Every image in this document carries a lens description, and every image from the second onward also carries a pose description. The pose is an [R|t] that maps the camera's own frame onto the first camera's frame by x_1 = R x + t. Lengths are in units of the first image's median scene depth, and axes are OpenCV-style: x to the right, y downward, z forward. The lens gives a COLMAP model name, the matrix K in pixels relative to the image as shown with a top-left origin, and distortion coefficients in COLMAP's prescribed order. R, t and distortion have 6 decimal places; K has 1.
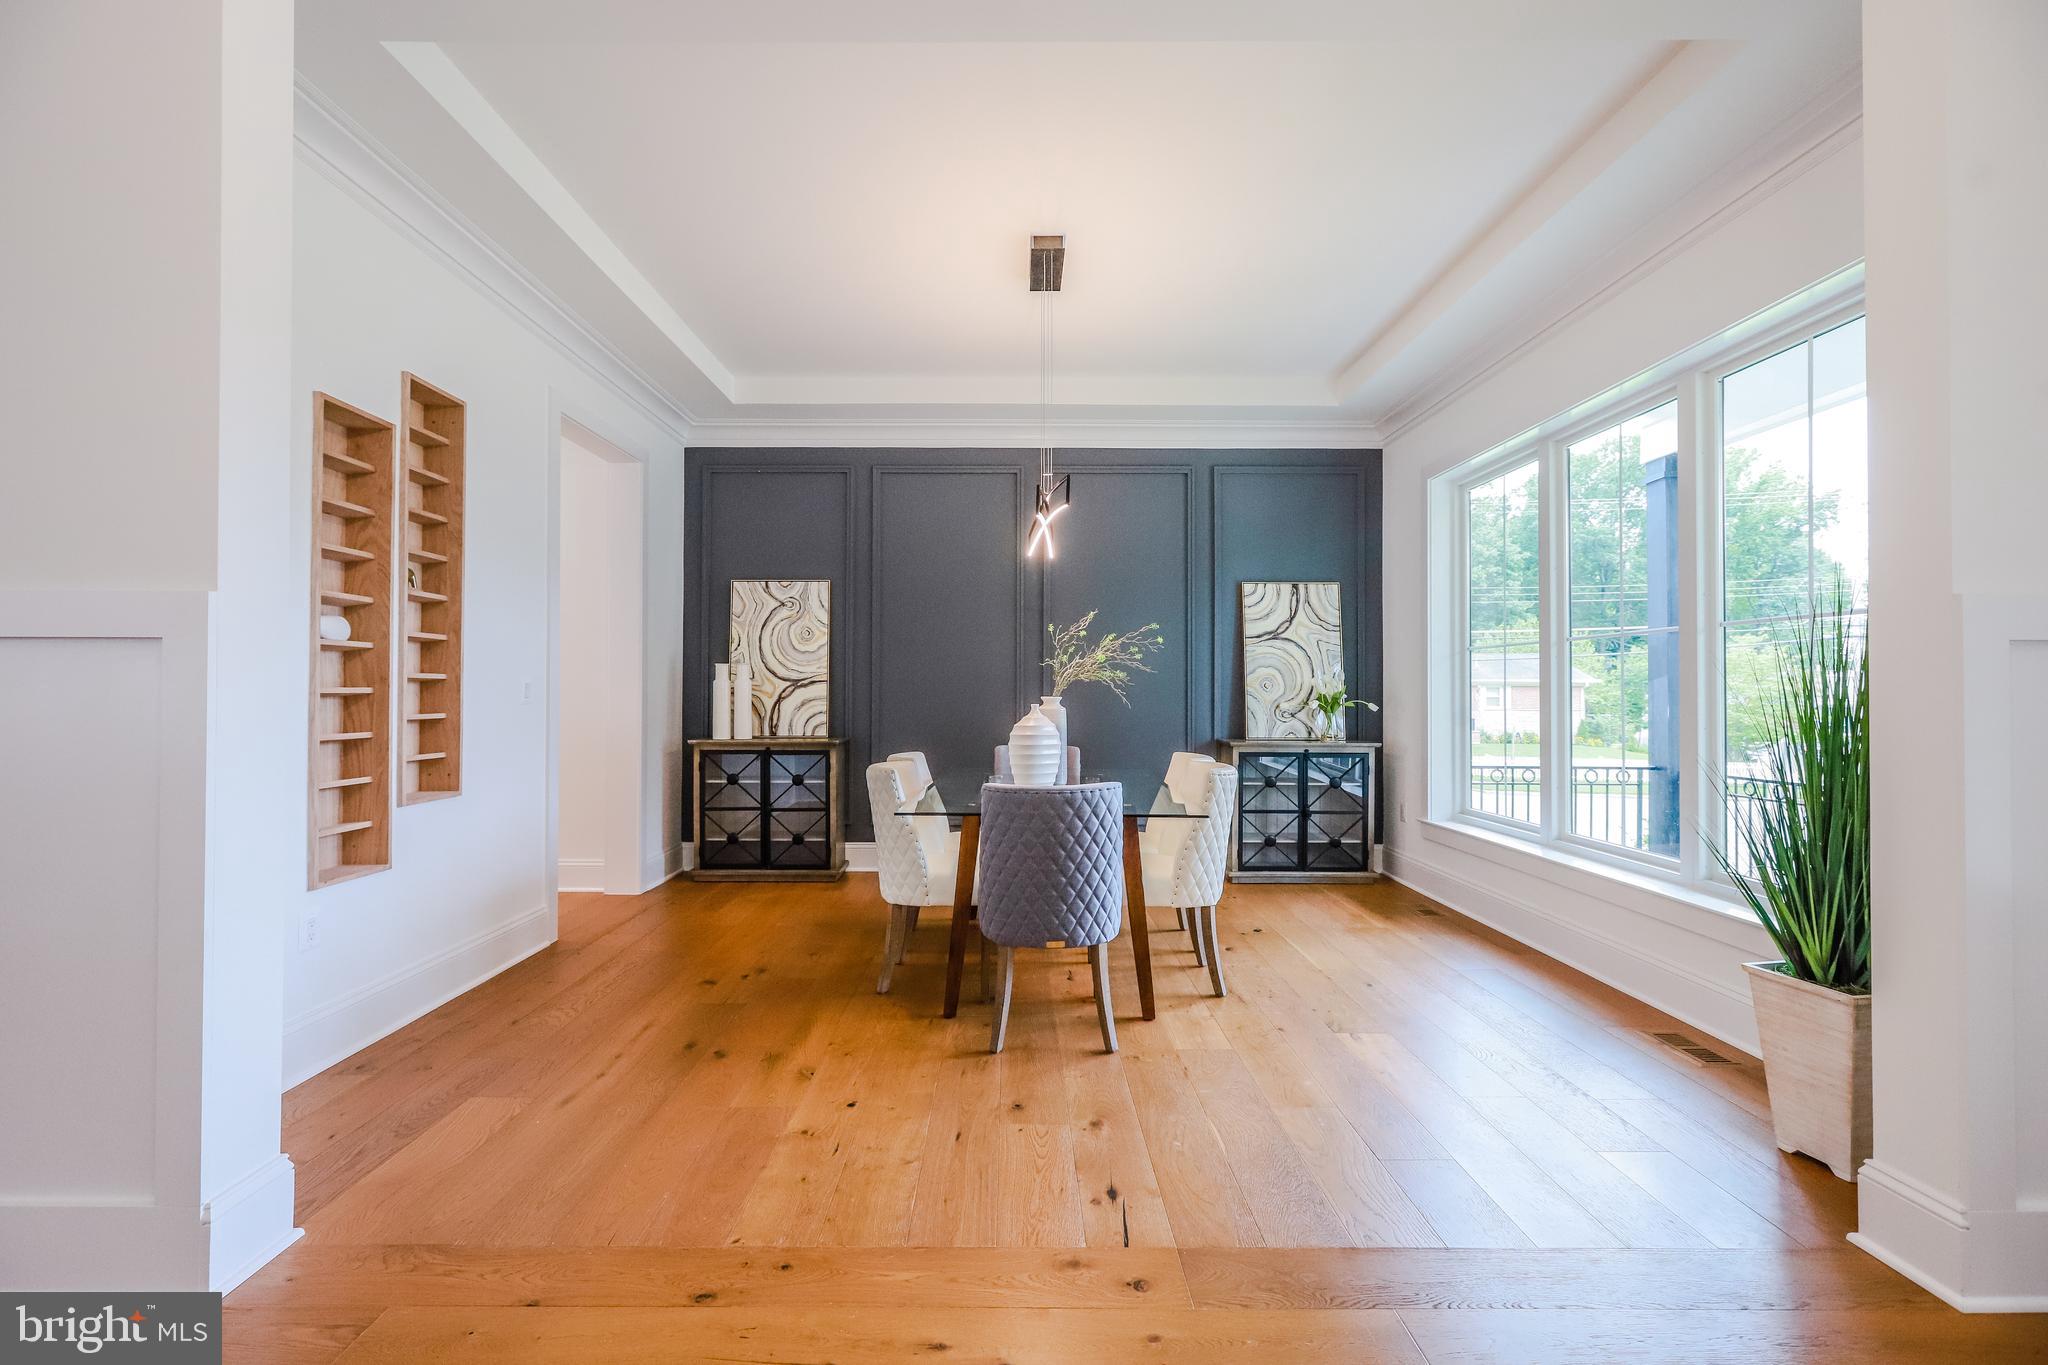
lens RADIAL K [[908.9, 0, 1002.0], [0, 908.9, 684.3], [0, 0, 1]] dist [-0.001383, 0.000016]
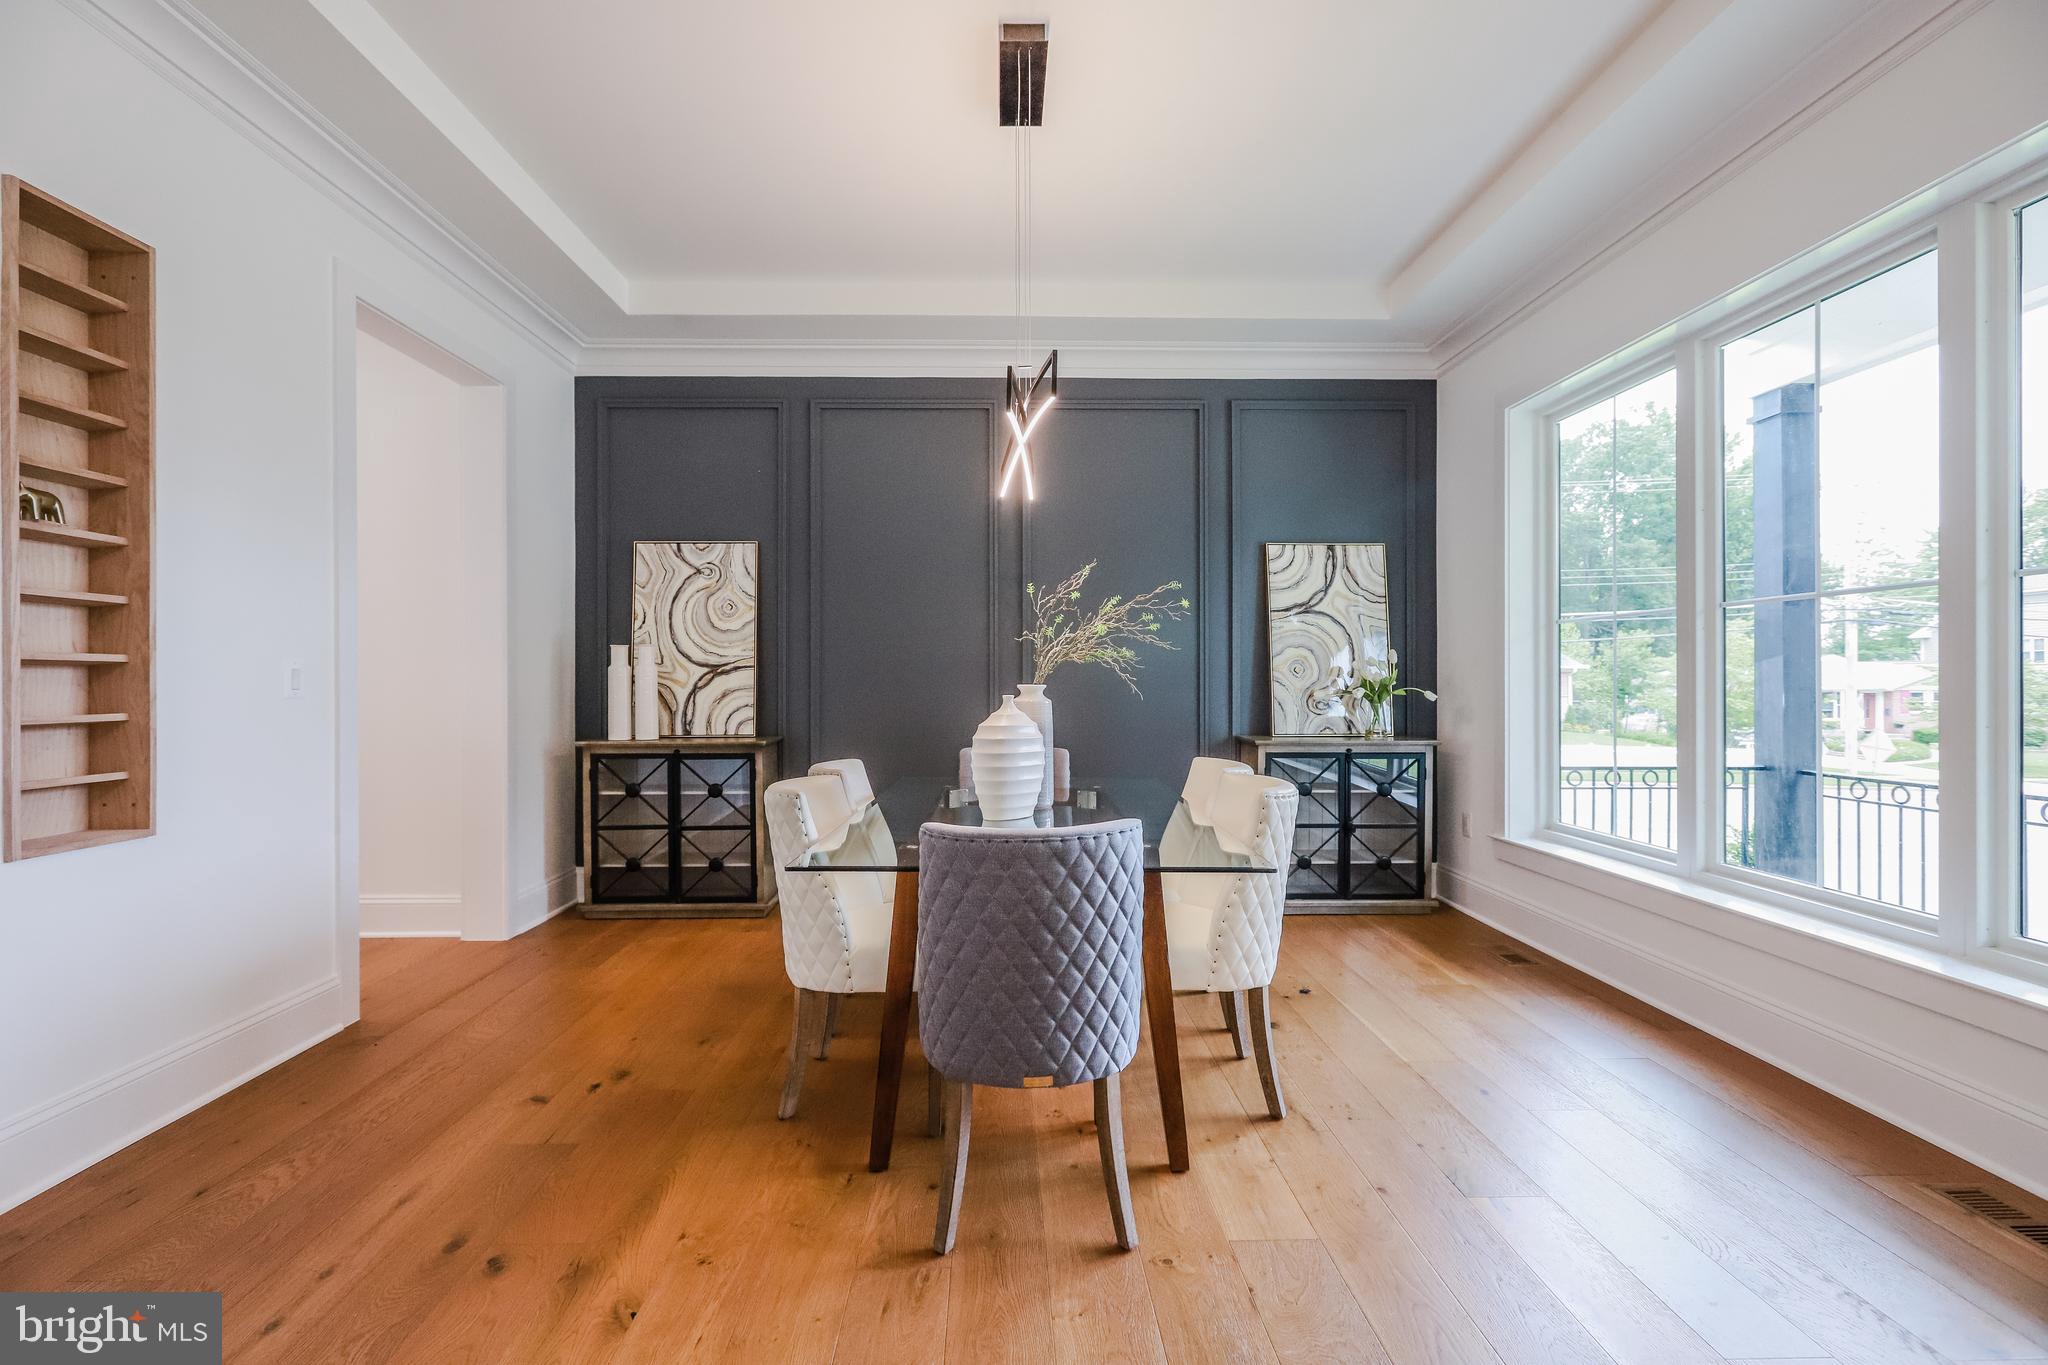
lens RADIAL K [[908.9, 0, 1002.0], [0, 908.9, 684.3], [0, 0, 1]] dist [-0.001383, 0.000016]
pose [[0.999810, -0.004409, 0.018984, 0.013120], [0.004169, 0.999911, 0.012675, 0.003170], [-0.019039, -0.012593, 0.999739, 0.212225]]
